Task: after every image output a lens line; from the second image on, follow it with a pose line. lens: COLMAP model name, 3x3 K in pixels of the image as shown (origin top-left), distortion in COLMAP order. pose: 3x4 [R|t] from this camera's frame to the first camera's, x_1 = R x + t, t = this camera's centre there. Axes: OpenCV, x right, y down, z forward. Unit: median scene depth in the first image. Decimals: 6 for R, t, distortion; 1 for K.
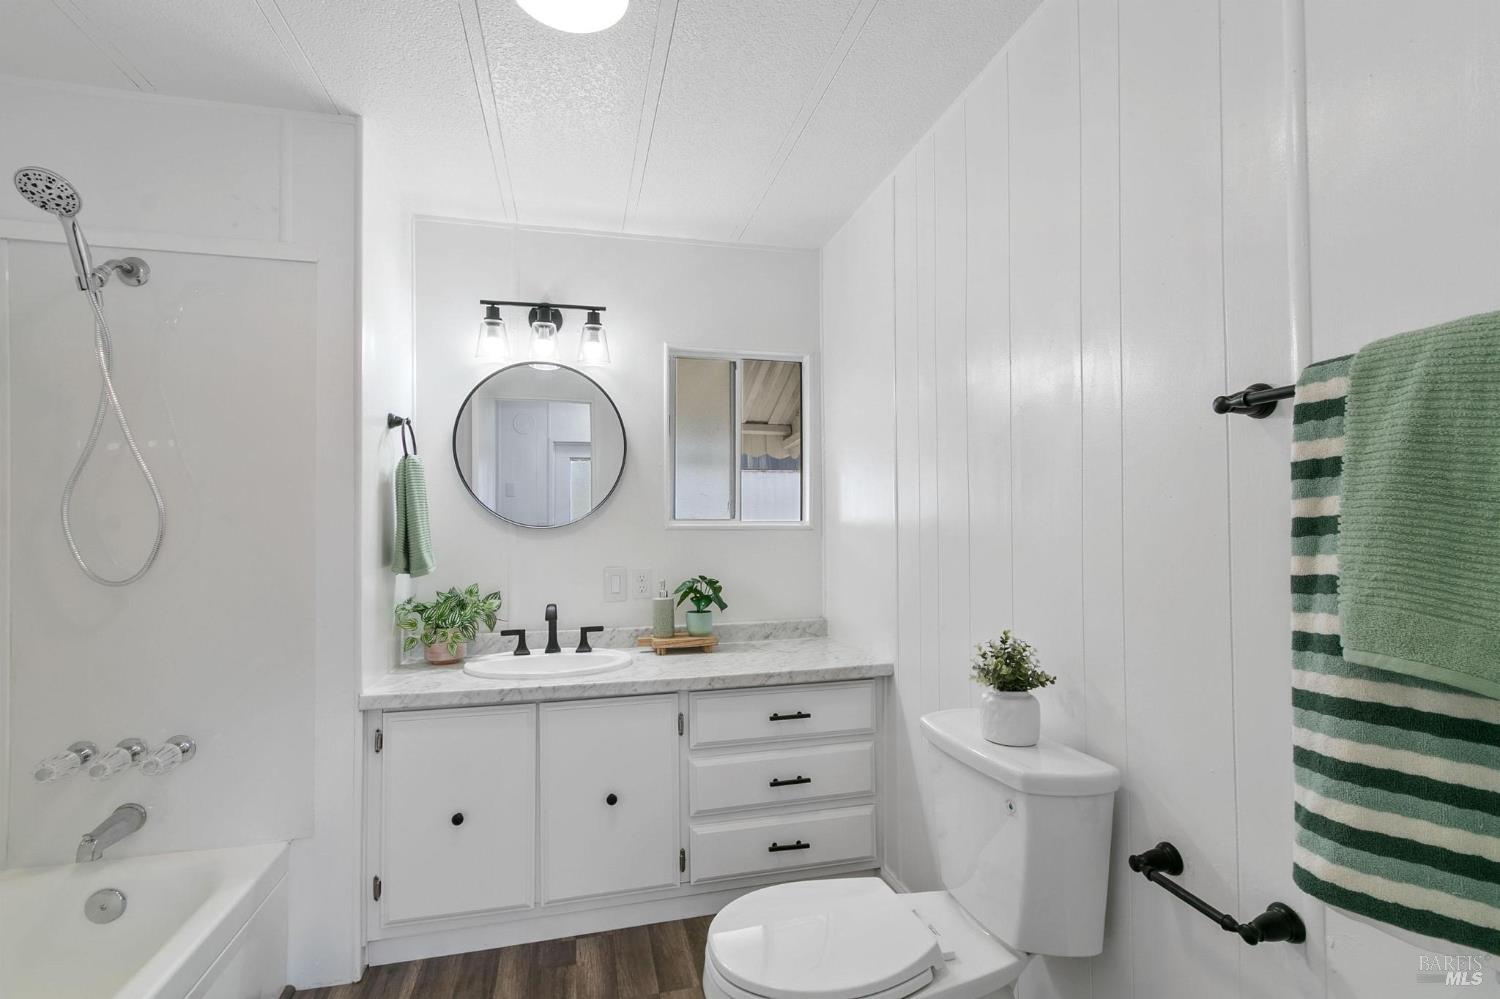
lens RADIAL K [[686.1, 0, 740.0], [0, 686.1, 499.1], [0, 0, 1]] dist [0.000617, -0.000885]
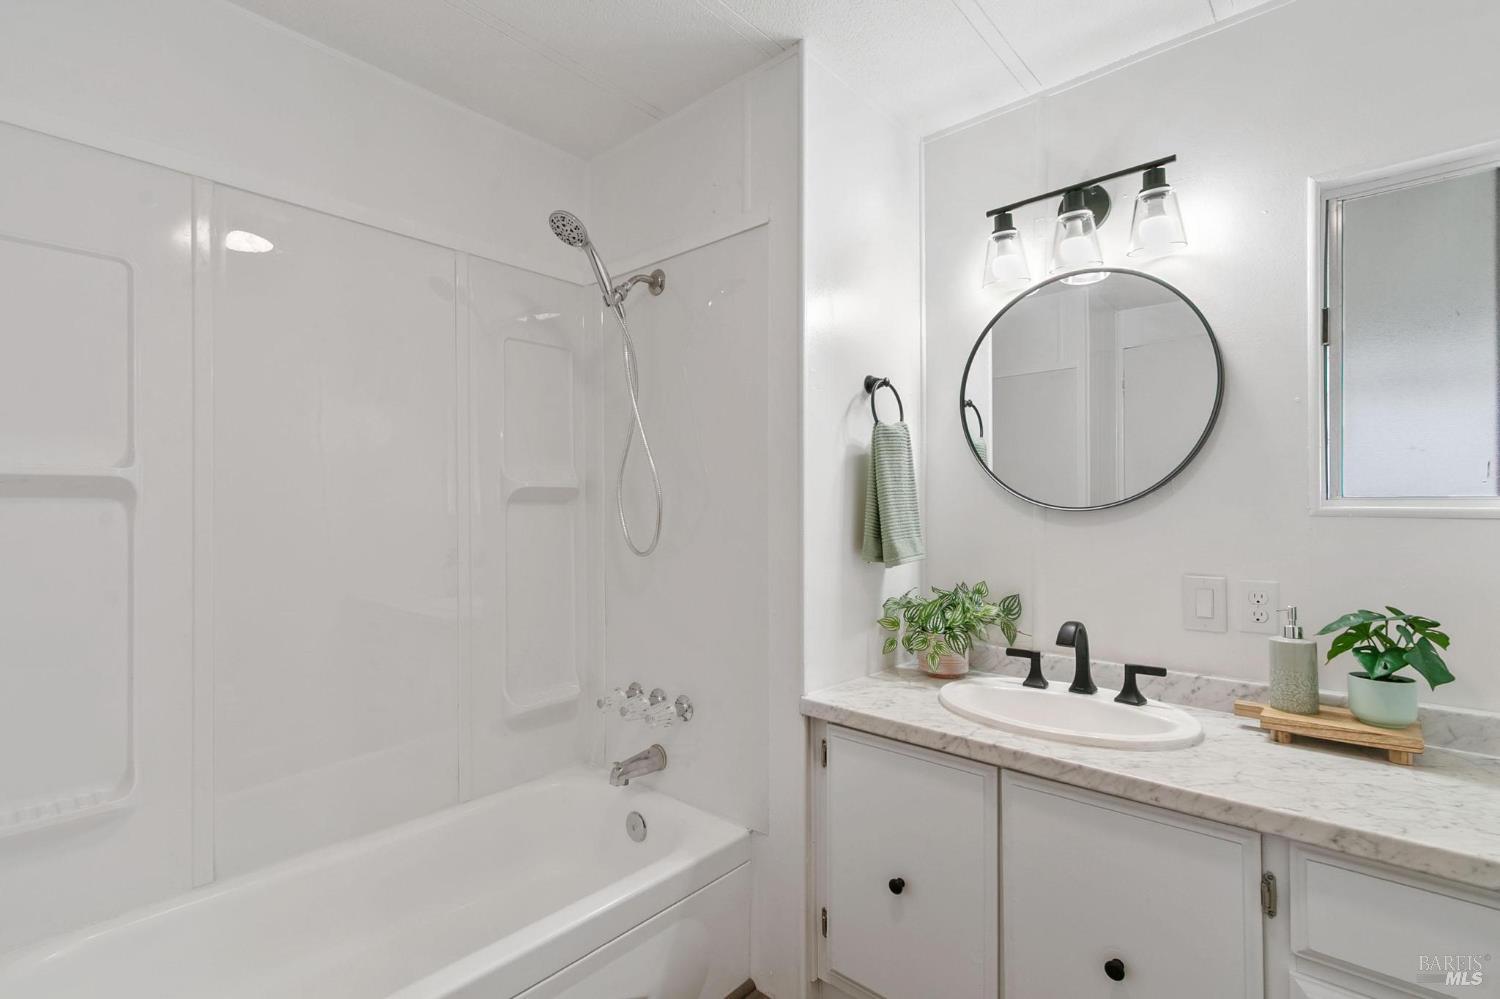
lens RADIAL K [[686.1, 0, 740.0], [0, 686.1, 499.1], [0, 0, 1]] dist [0.000617, -0.000885]
pose [[0.557022, -0.003832, -0.830489, 0.105160], [0.024898, 0.999617, 0.012087, 0.014473], [0.830124, -0.027410, 0.556904, 0.343918]]
